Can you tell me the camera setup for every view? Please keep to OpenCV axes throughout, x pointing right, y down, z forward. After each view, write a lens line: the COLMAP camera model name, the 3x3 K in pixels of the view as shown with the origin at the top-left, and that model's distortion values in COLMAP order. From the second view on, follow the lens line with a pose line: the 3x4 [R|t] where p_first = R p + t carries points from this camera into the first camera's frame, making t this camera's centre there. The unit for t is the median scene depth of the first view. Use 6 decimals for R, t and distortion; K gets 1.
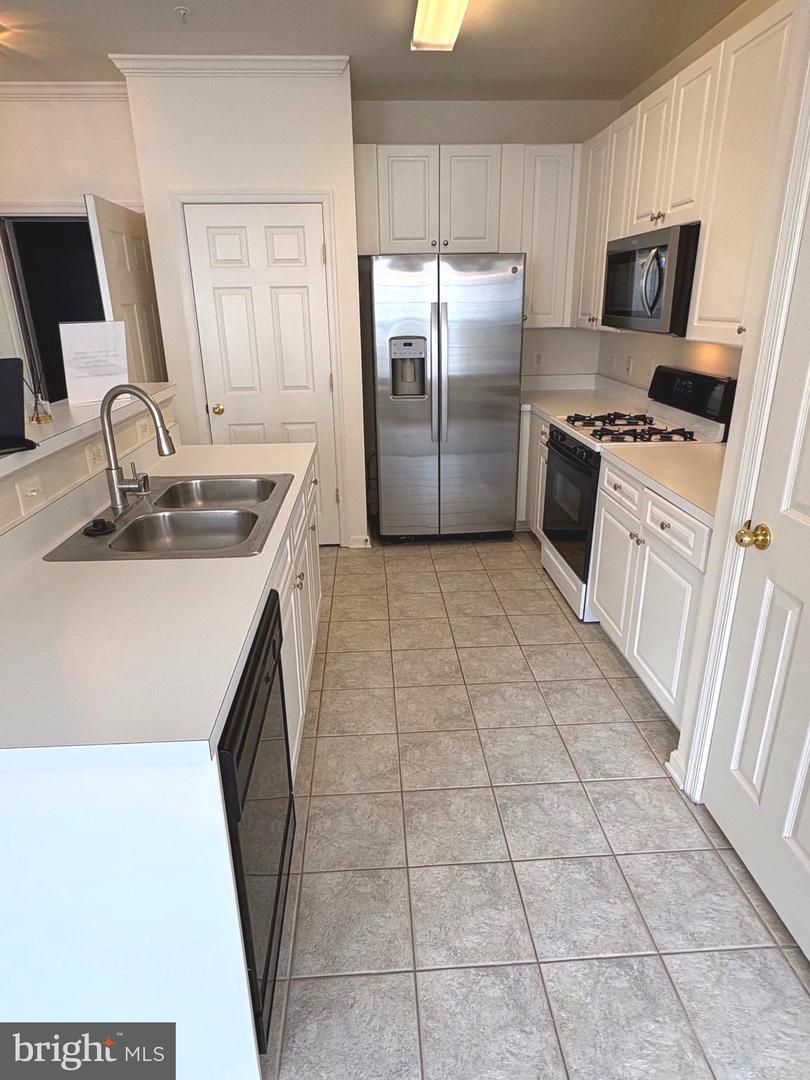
lens RADIAL K [[635.9, 0, 405.0], [0, 635.9, 540.5], [0, 0, 1]] dist [-0.000646, 0.001937]
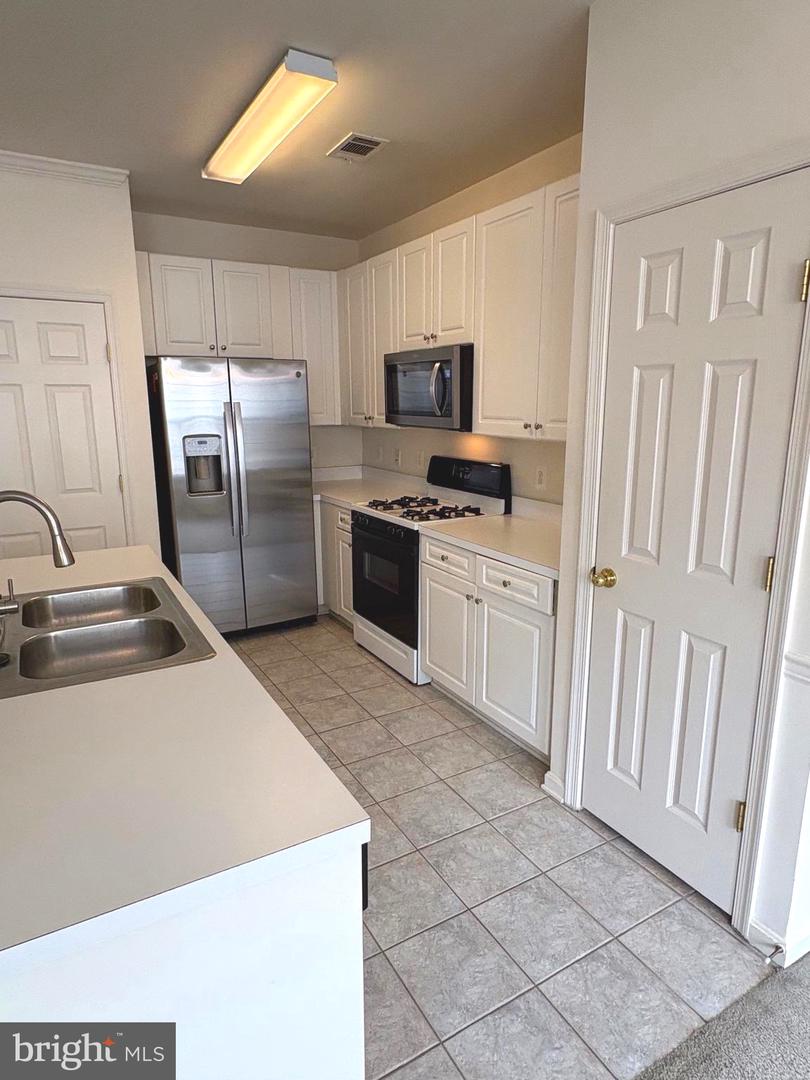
lens RADIAL K [[635.9, 0, 403.4], [0, 635.9, 539.1], [0, 0, 1]] dist [-0.000646, 0.001937]
pose [[0.891760, -0.085739, 0.444312, -0.242629], [0.149623, 0.982526, -0.110703, -0.001085], [-0.427057, 0.165199, 0.889006, 0.000865]]
